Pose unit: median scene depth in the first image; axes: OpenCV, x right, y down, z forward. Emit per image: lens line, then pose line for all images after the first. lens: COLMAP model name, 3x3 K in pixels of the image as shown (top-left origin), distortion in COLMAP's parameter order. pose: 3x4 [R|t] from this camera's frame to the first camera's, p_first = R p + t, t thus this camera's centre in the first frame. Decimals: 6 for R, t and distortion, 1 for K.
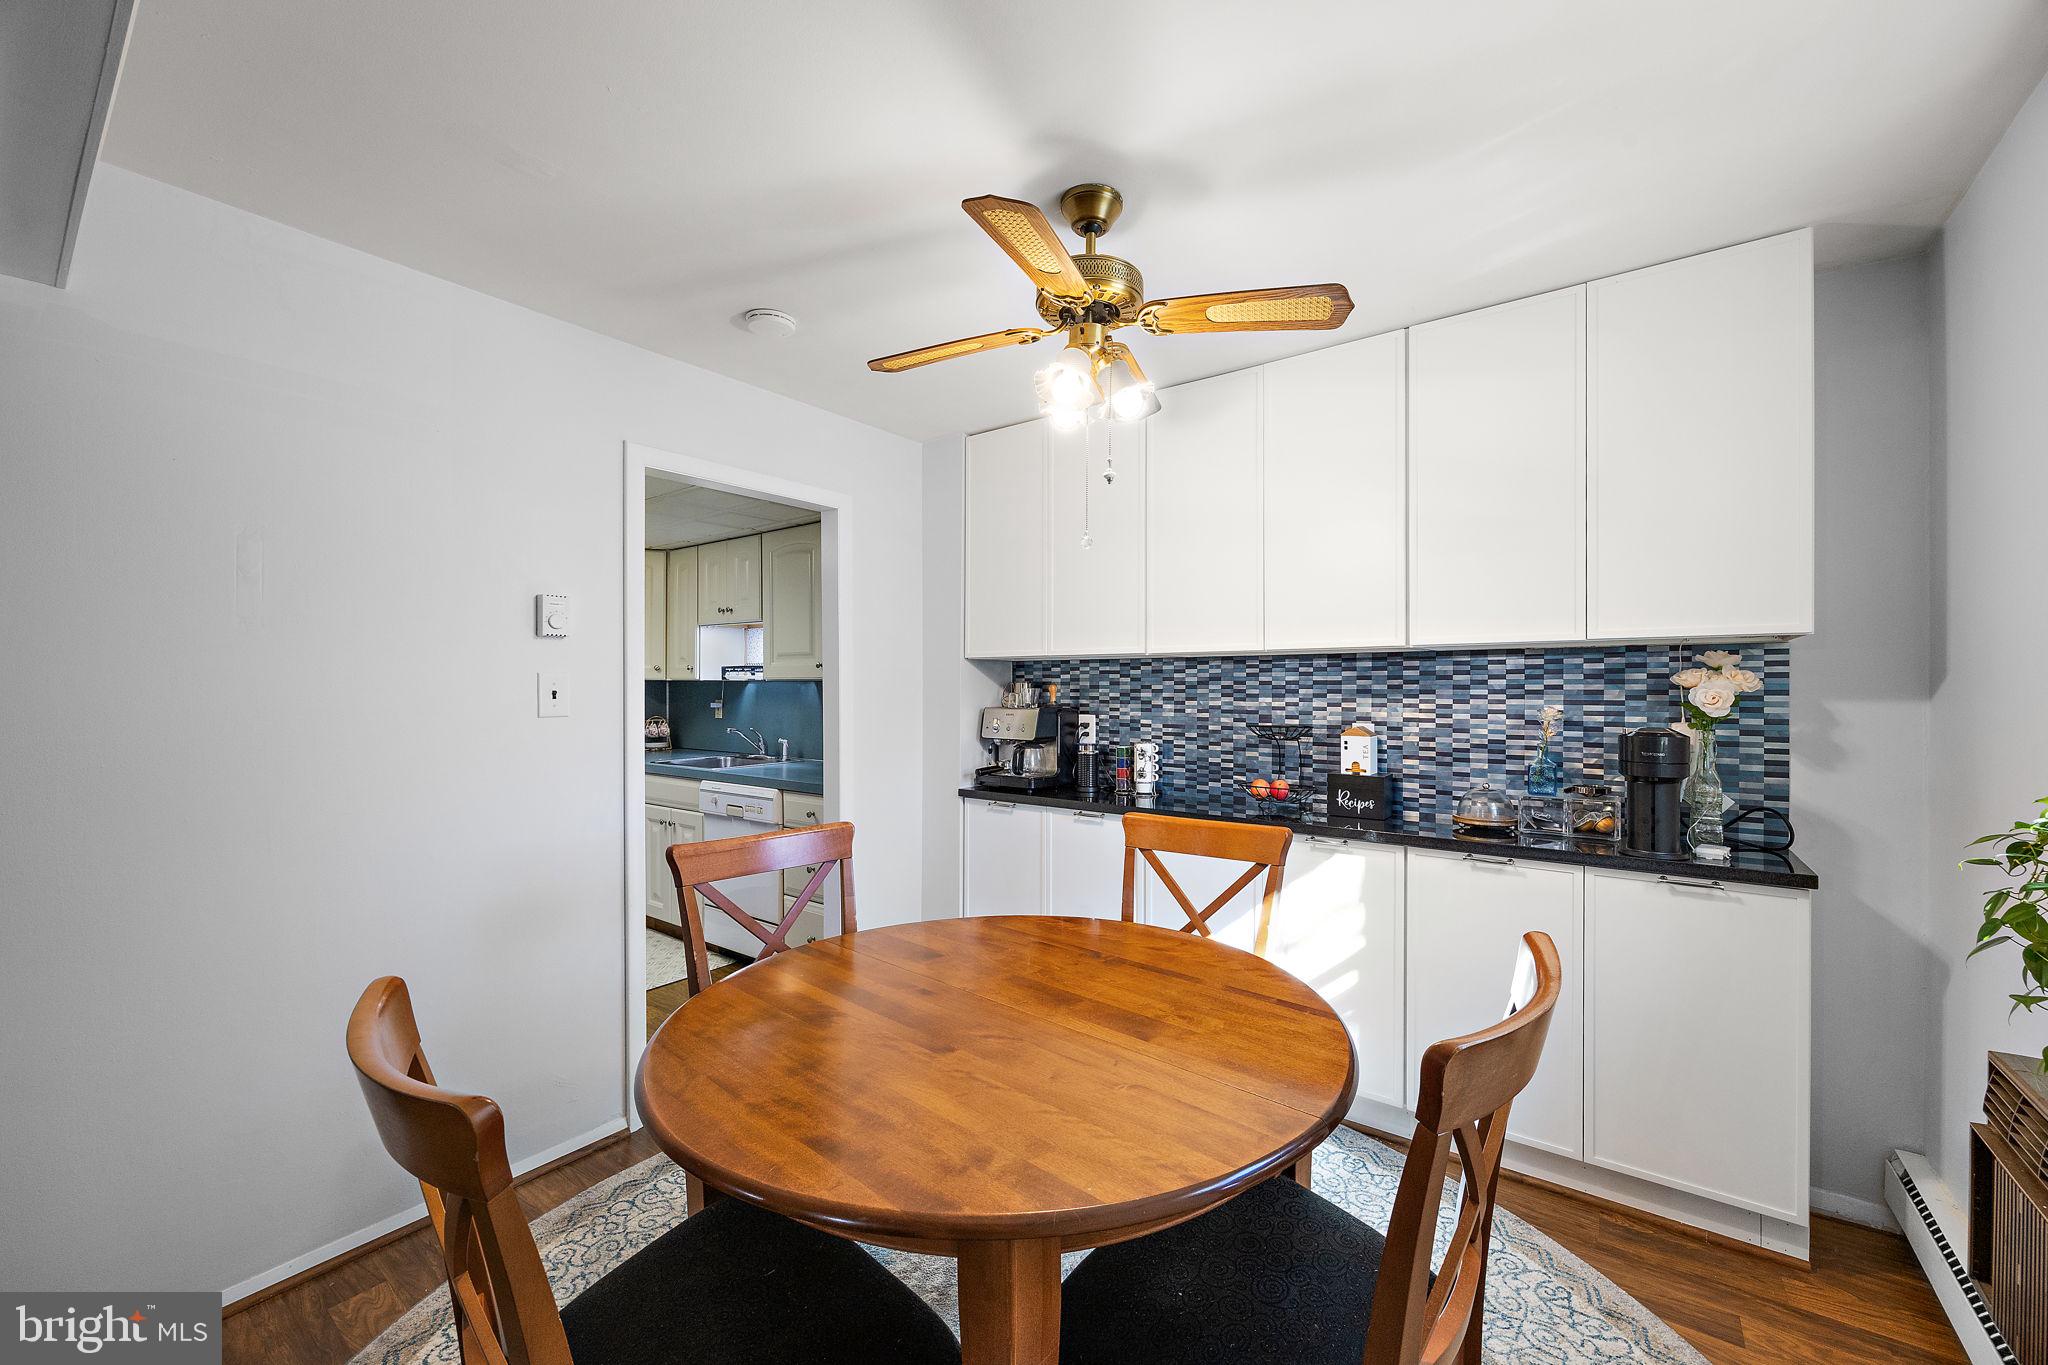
lens RADIAL K [[786.6, 0, 1030.1], [0, 786.6, 686.2], [0, 0, 1]] dist [-0.003493, -0.000506]
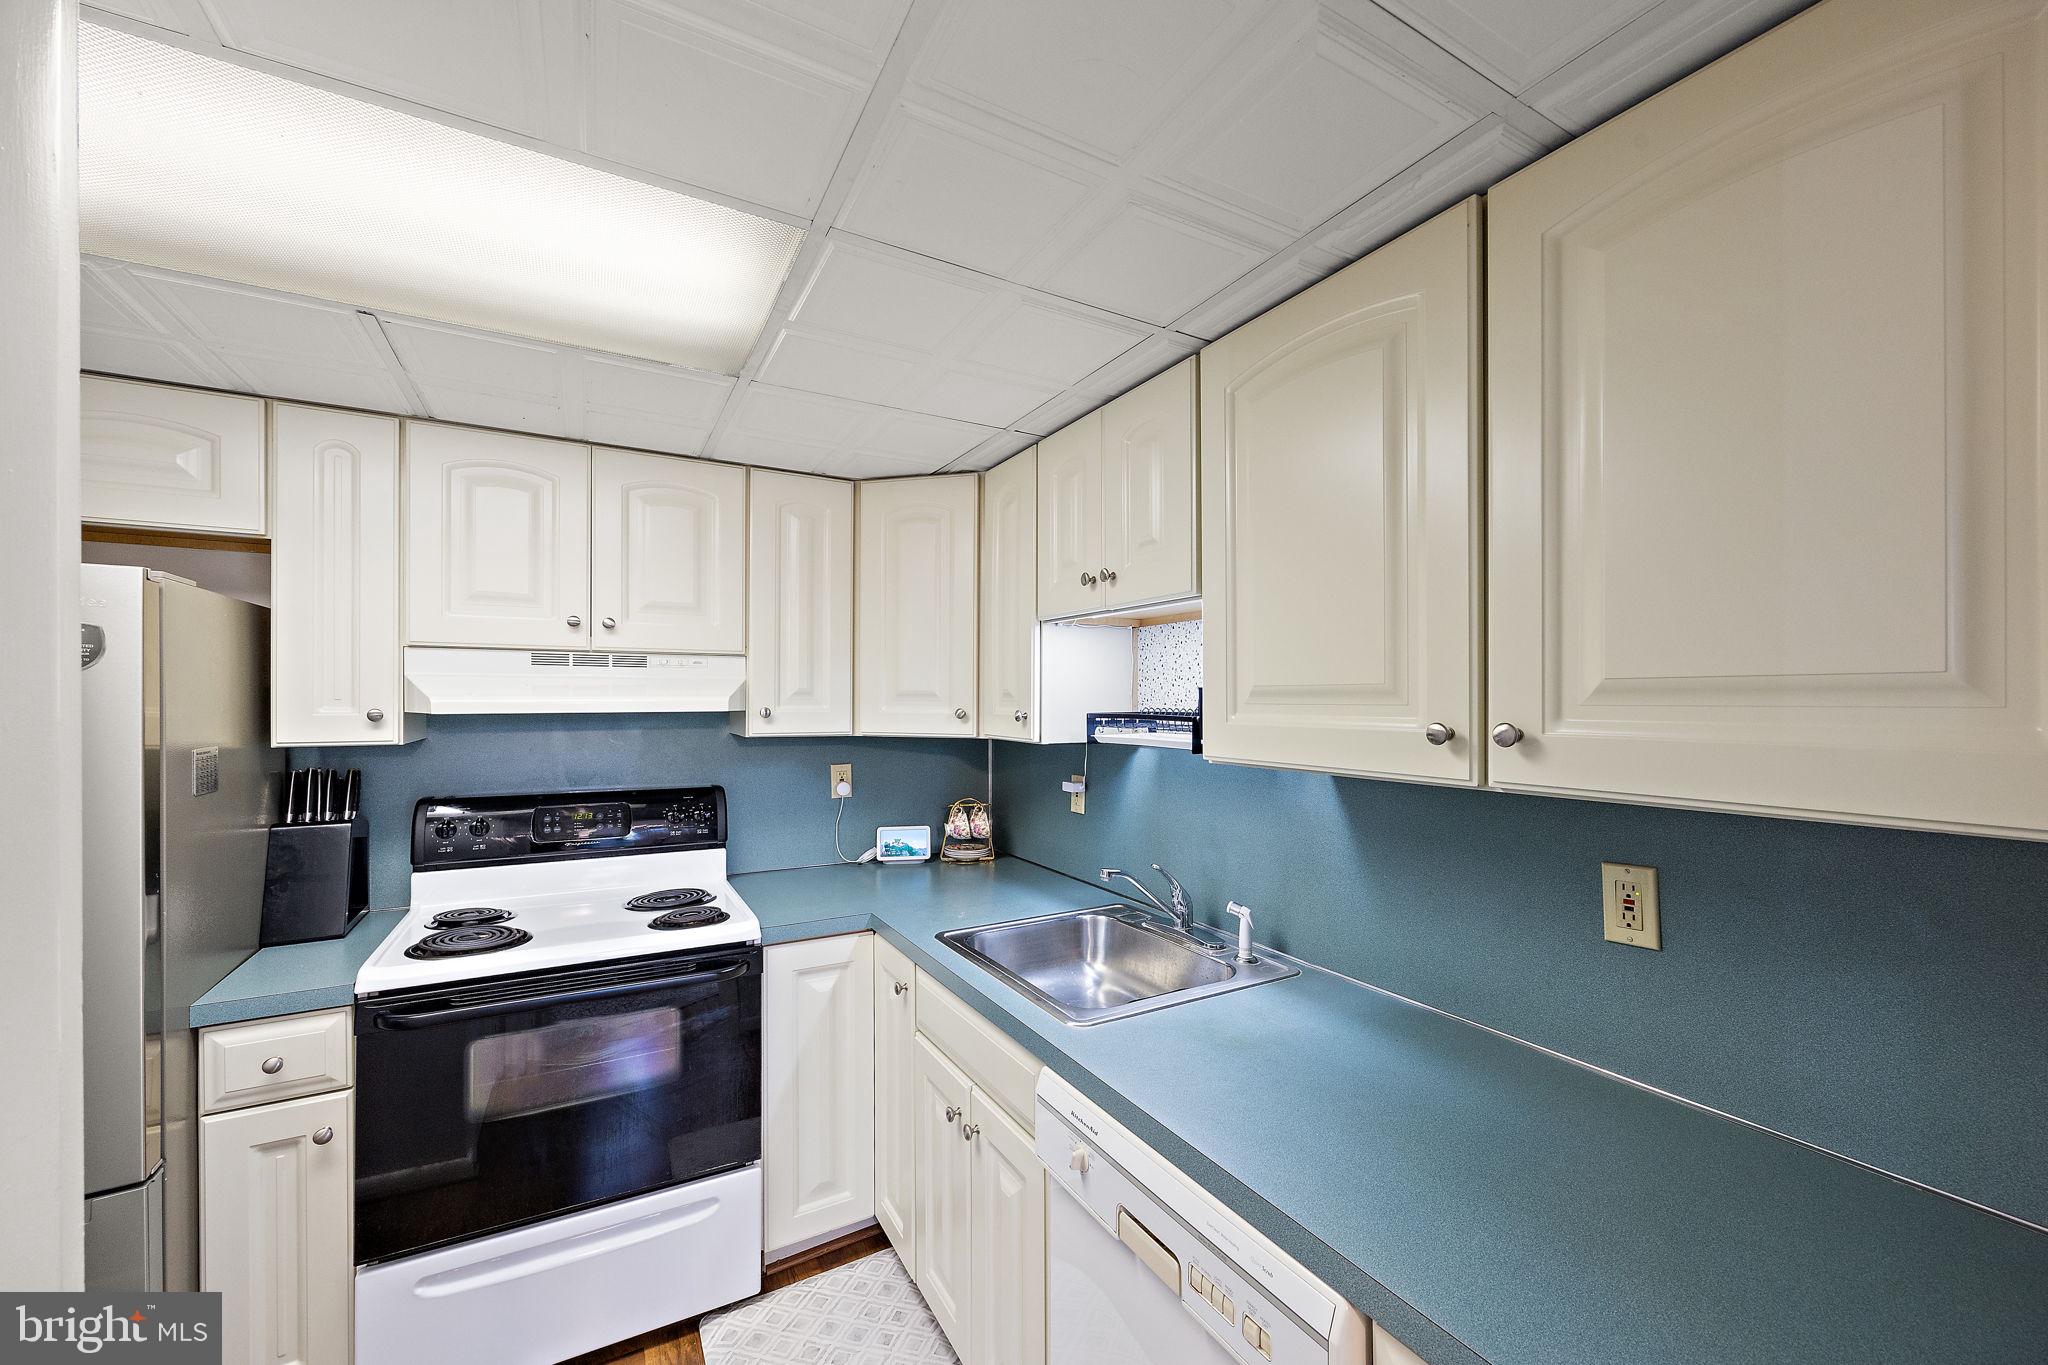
lens RADIAL K [[786.6, 0, 1043.1], [0, 786.6, 697.5], [0, 0, 1]] dist [-0.003493, -0.000506]
pose [[0.920930, -0.001665, -0.389726, -0.423322], [0.001589, 0.999999, -0.000516, -0.058519], [0.389726, -0.000145, 0.920931, 1.018285]]
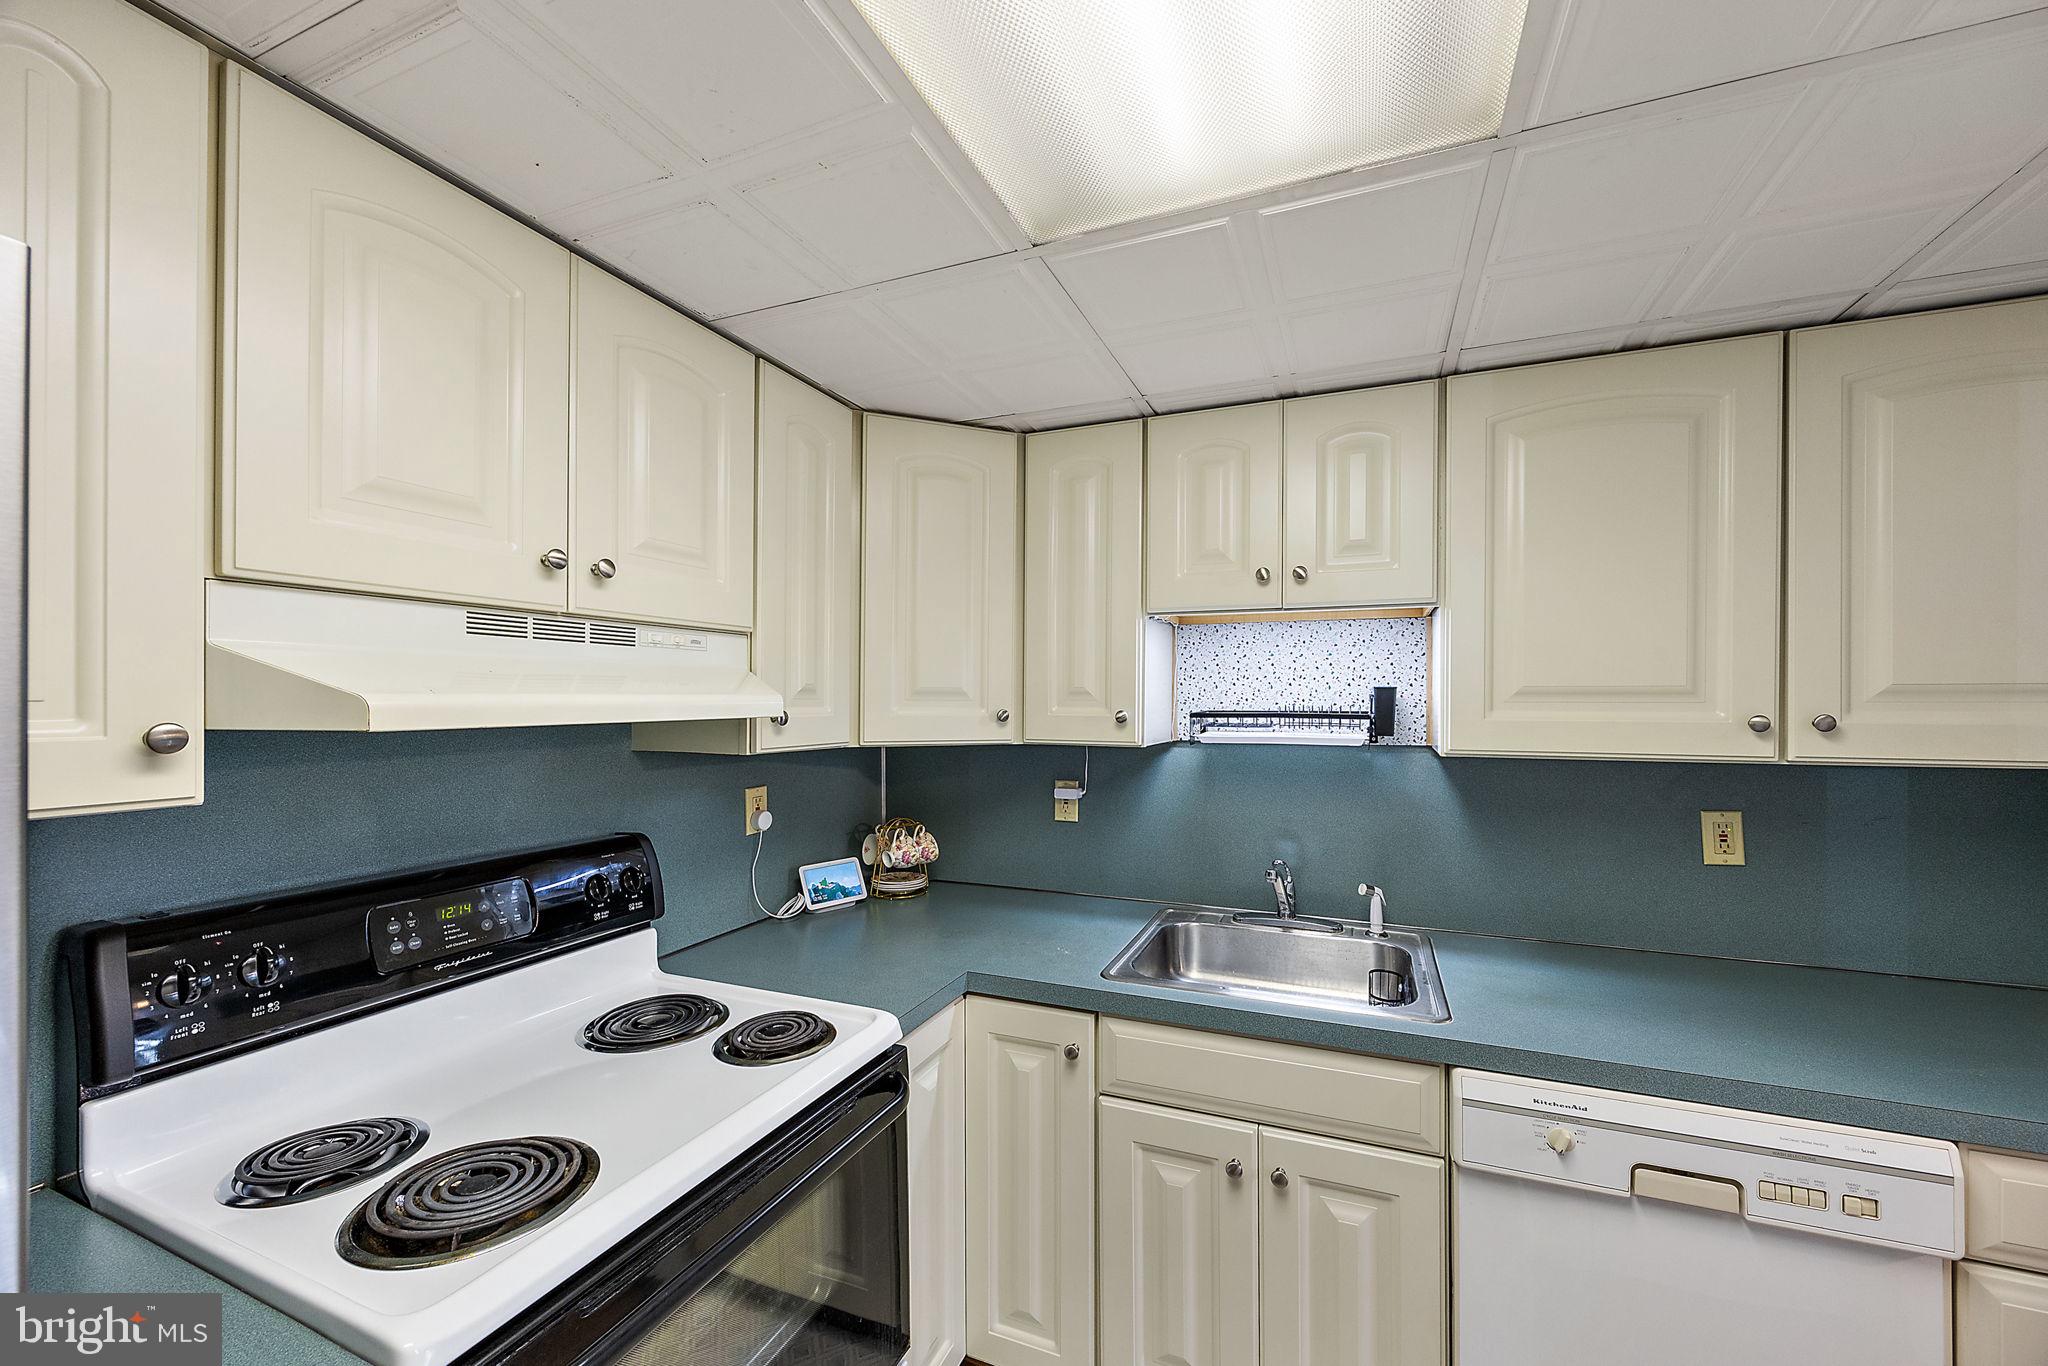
lens RADIAL K [[786.6, 0, 1031.4], [0, 786.6, 699.4], [0, 0, 1]] dist [-0.003493, -0.000506]
pose [[0.968498, -0.002072, 0.249012, -1.002214], [0.001213, 0.999993, 0.003604, -0.058878], [-0.249018, -0.003188, 0.968494, 1.068825]]
